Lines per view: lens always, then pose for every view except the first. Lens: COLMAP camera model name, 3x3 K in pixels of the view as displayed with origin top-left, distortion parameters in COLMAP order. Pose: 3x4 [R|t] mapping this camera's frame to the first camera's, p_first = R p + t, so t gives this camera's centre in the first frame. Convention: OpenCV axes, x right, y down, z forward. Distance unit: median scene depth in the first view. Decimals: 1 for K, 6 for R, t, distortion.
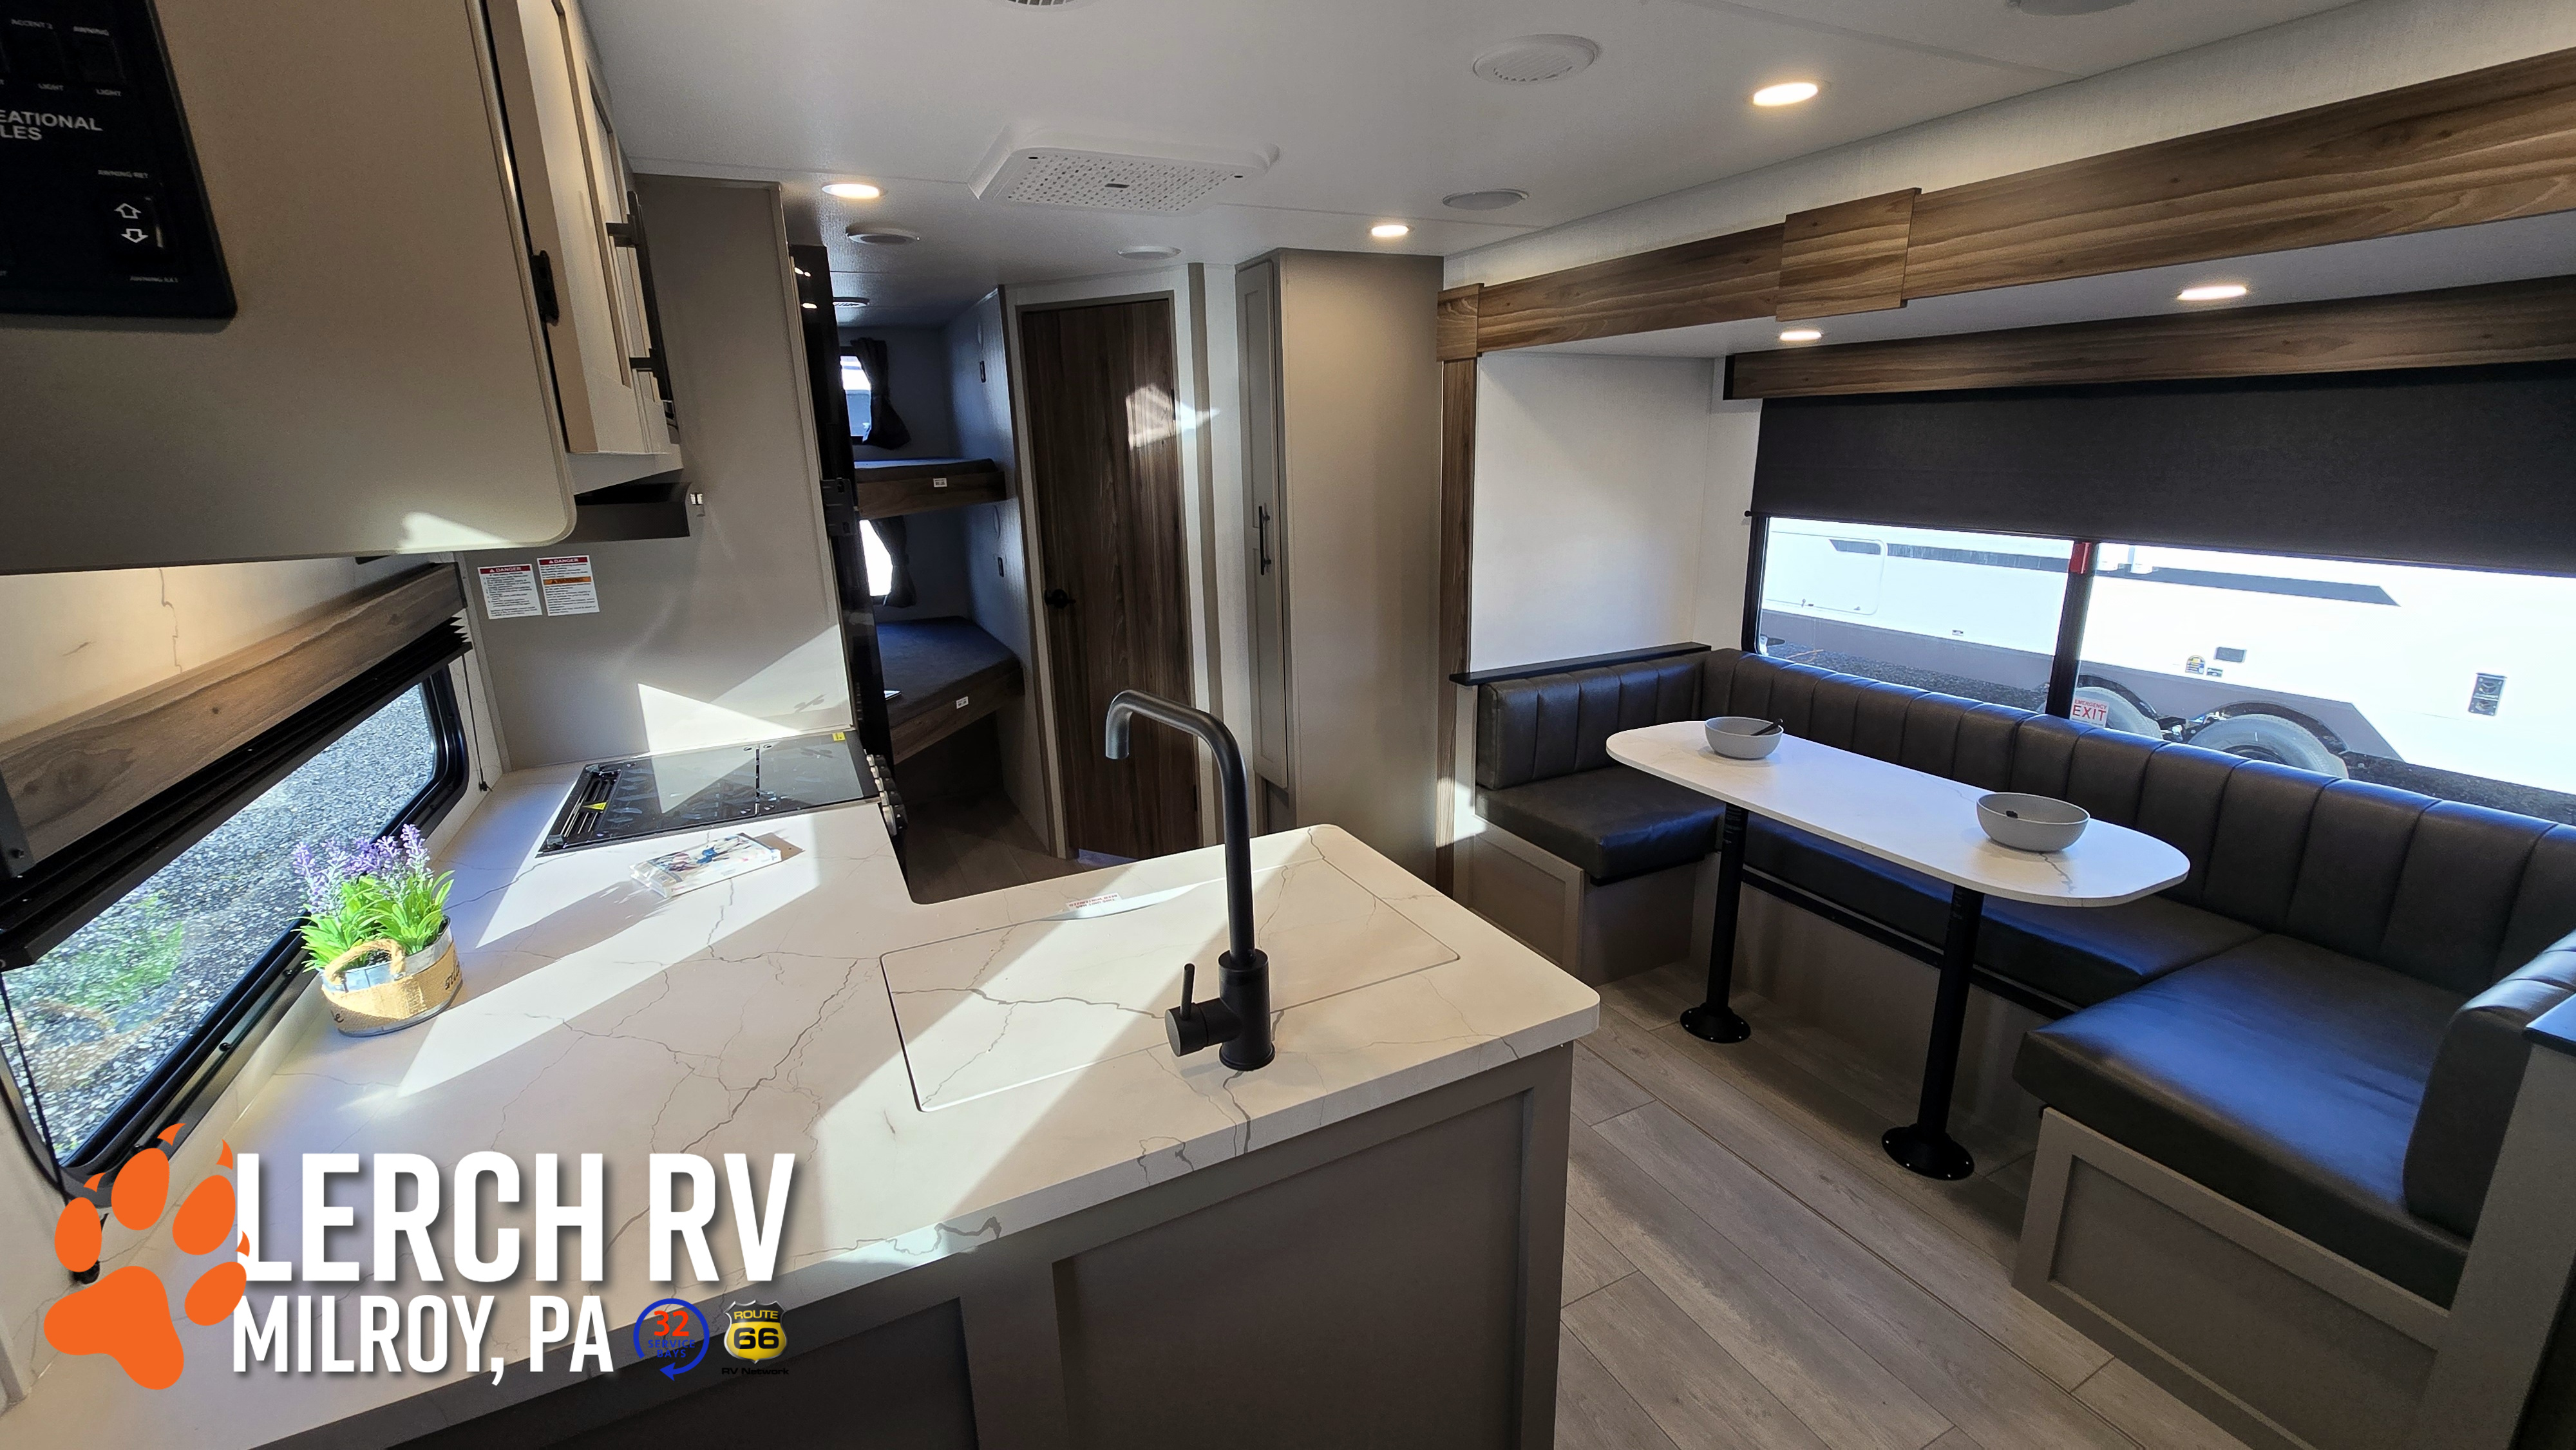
lens RADIAL K [[1050.9, 0, 1289.2], [0, 1050.9, 706.1], [0, 0, 1]] dist [-0.001992, 0.001342]
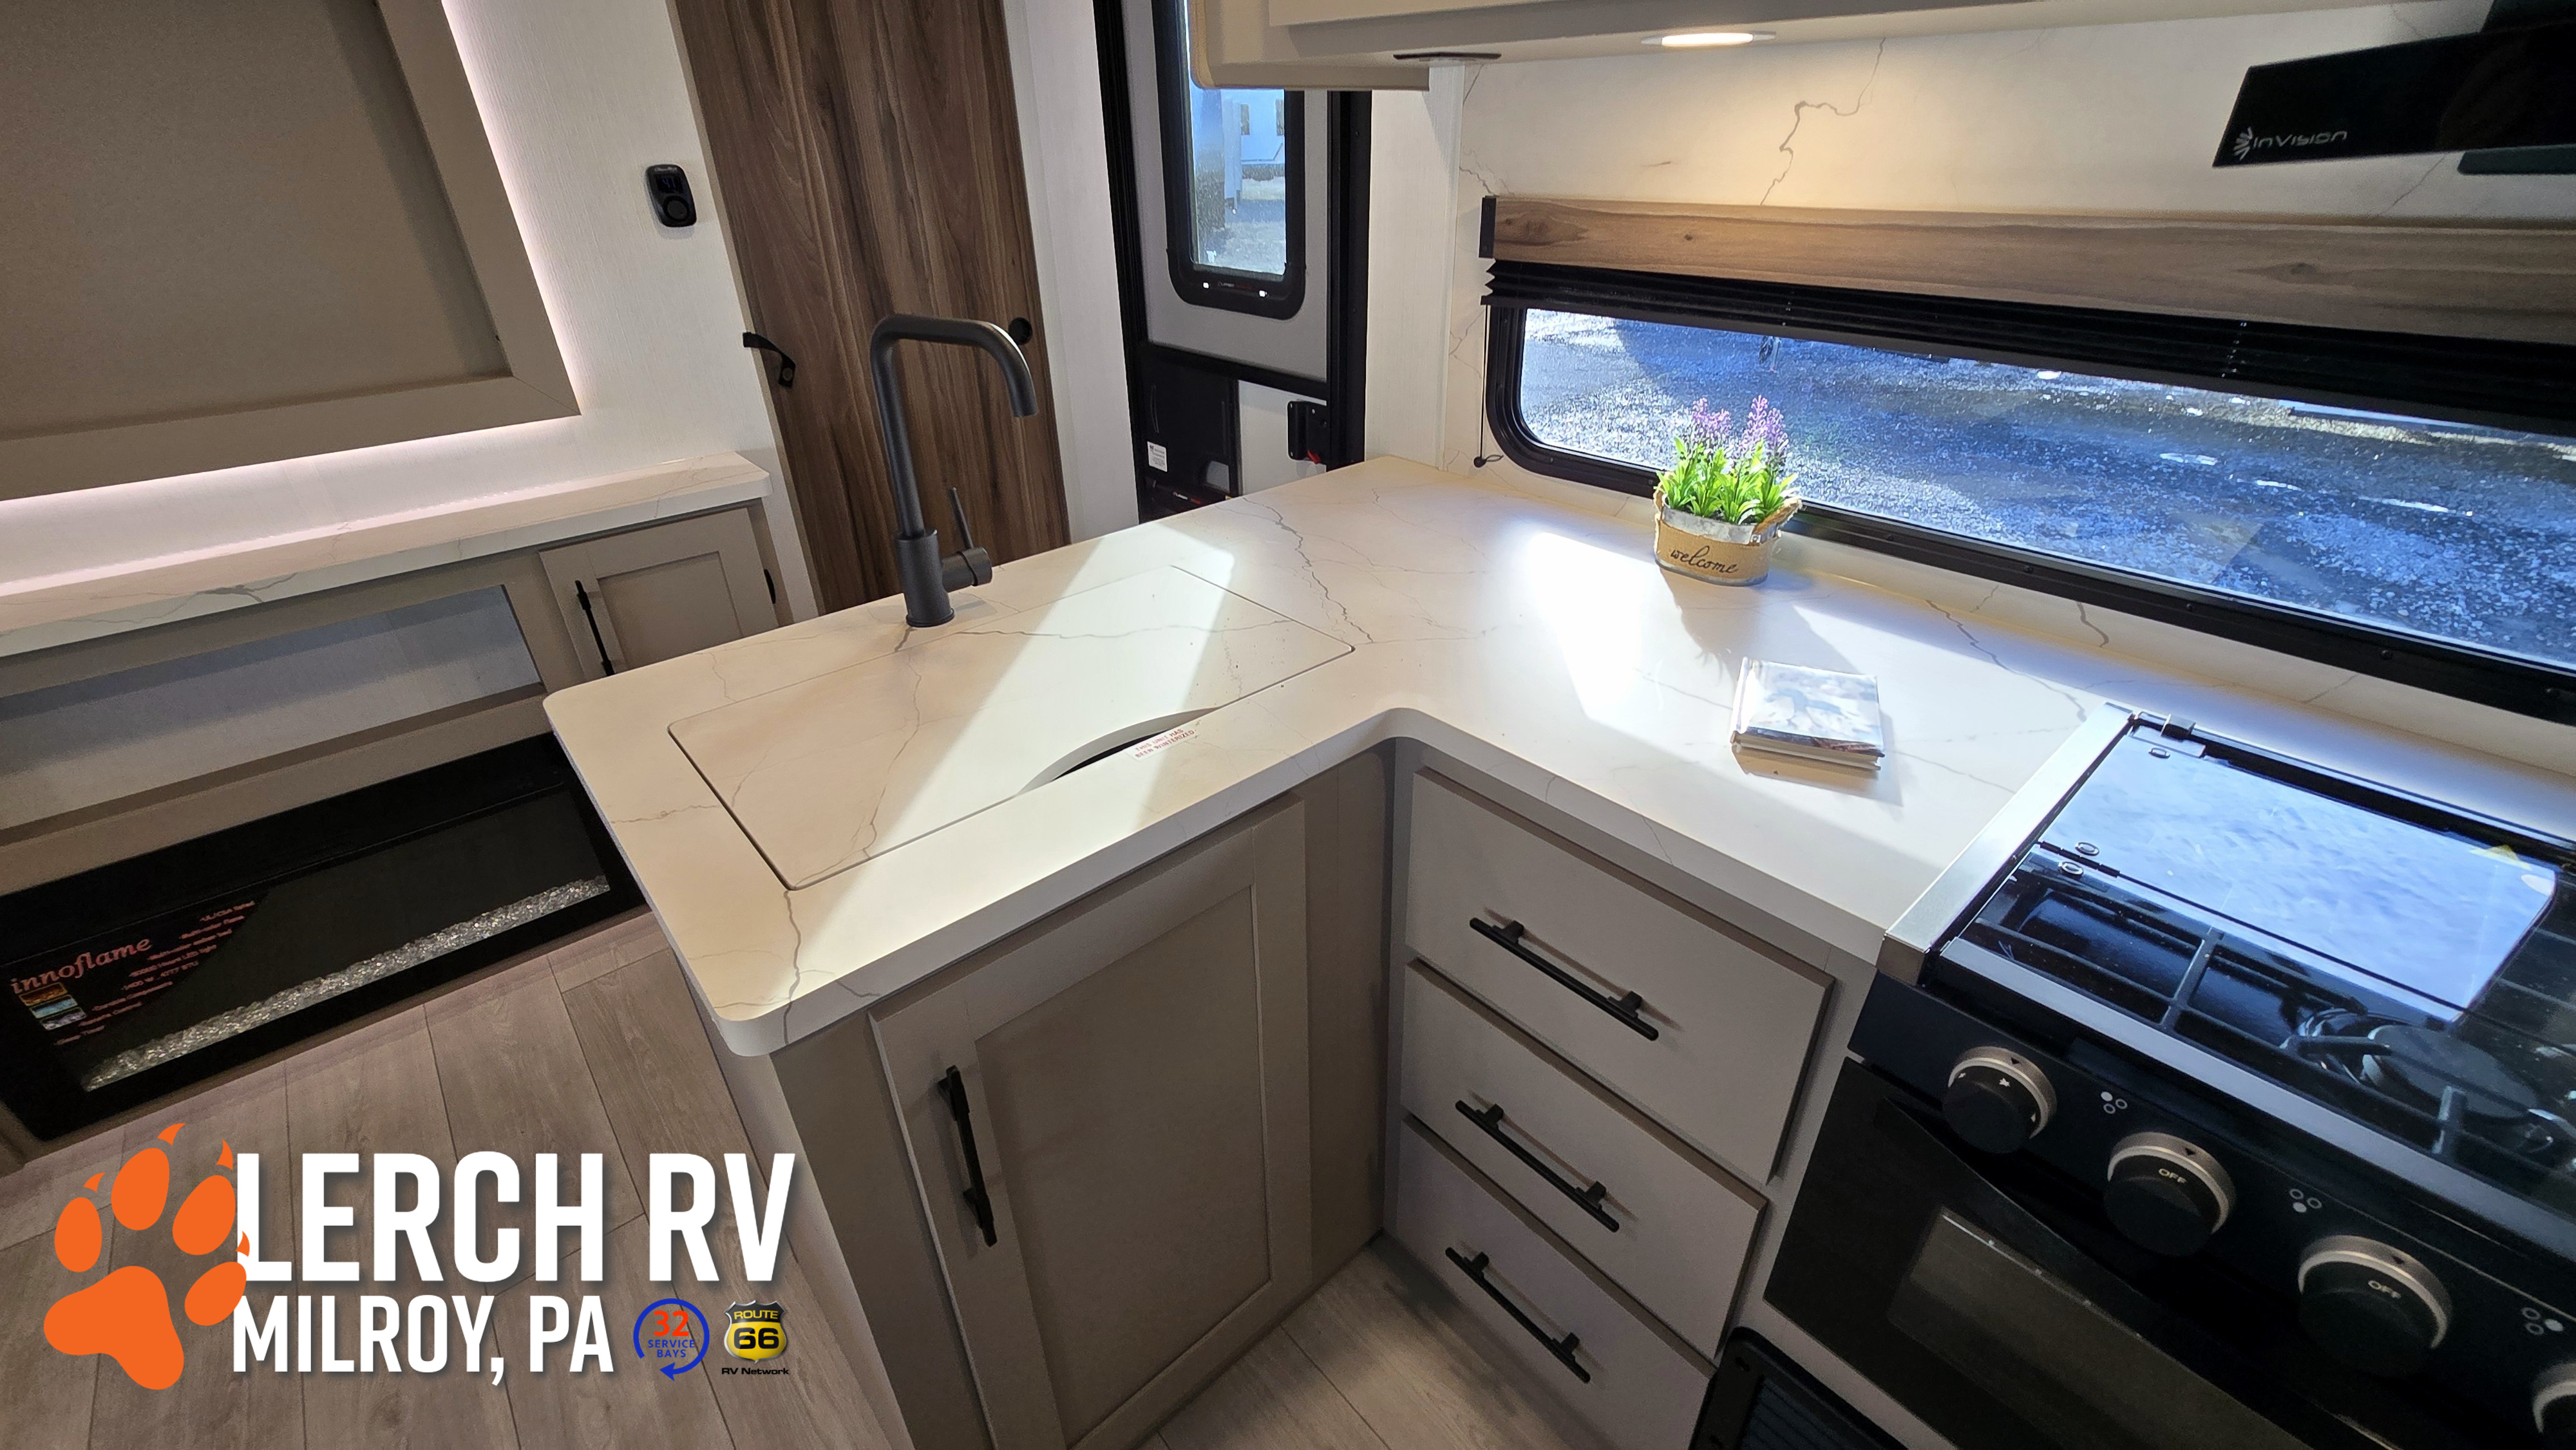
lens RADIAL K [[1050.9, 0, 1284.5], [0, 1050.9, 706.6], [0, 0, 1]] dist [-0.001992, 0.001342]
pose [[-0.964503, 0.162787, -0.207929, -0.066669], [-0.025807, 0.725520, 0.687717, -0.172321], [0.262808, 0.668671, -0.695565, 0.816770]]
